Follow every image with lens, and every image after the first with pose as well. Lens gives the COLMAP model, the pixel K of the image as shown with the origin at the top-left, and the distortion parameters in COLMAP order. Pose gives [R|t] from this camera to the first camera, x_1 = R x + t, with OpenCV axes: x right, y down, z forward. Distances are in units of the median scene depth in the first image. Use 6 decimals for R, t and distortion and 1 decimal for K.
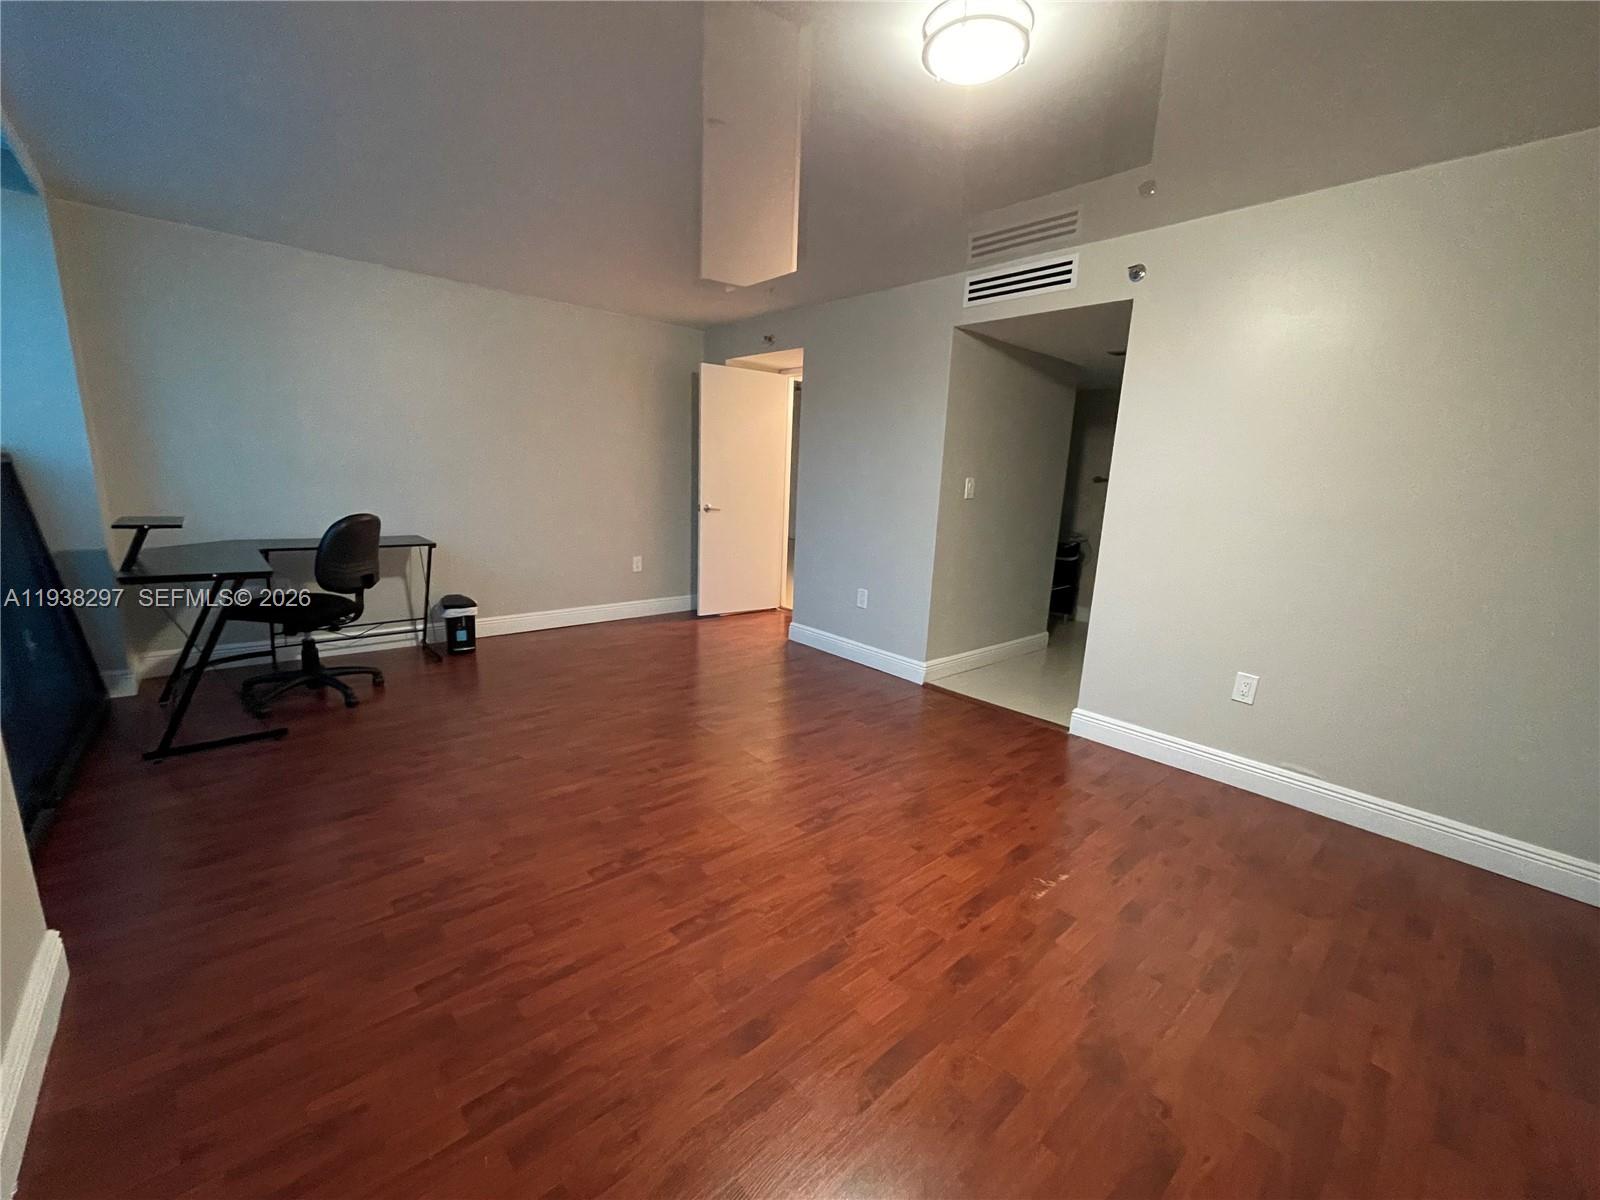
lens RADIAL K [[644.2, 0, 797.4], [0, 644.2, 599.5], [0, 0, 1]] dist [0.001739, 0.000256]
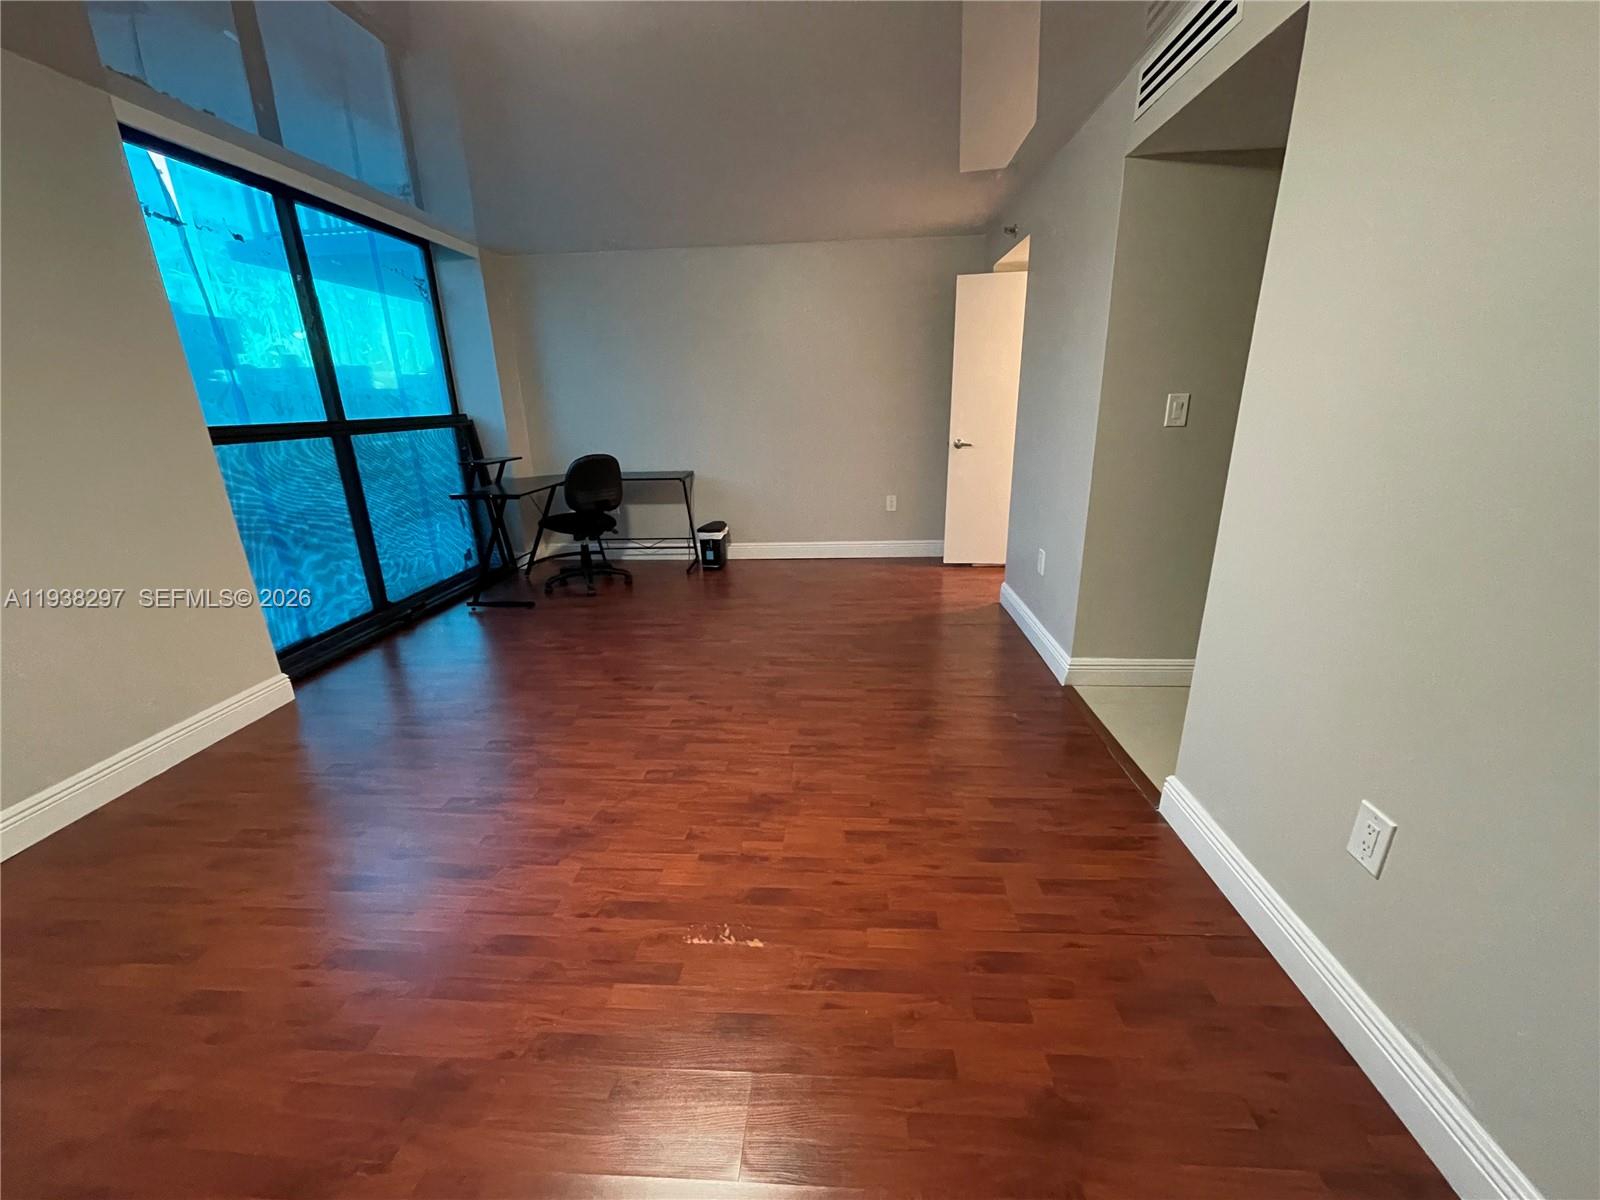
lens RADIAL K [[644.2, 0, 801.8], [0, 644.2, 601.6], [0, 0, 1]] dist [0.001739, 0.000256]
pose [[0.704257, 0.155542, -0.692697, 0.746051], [-0.083349, 0.987072, 0.136902, -0.062877], [0.705035, -0.038678, 0.708117, 0.418501]]
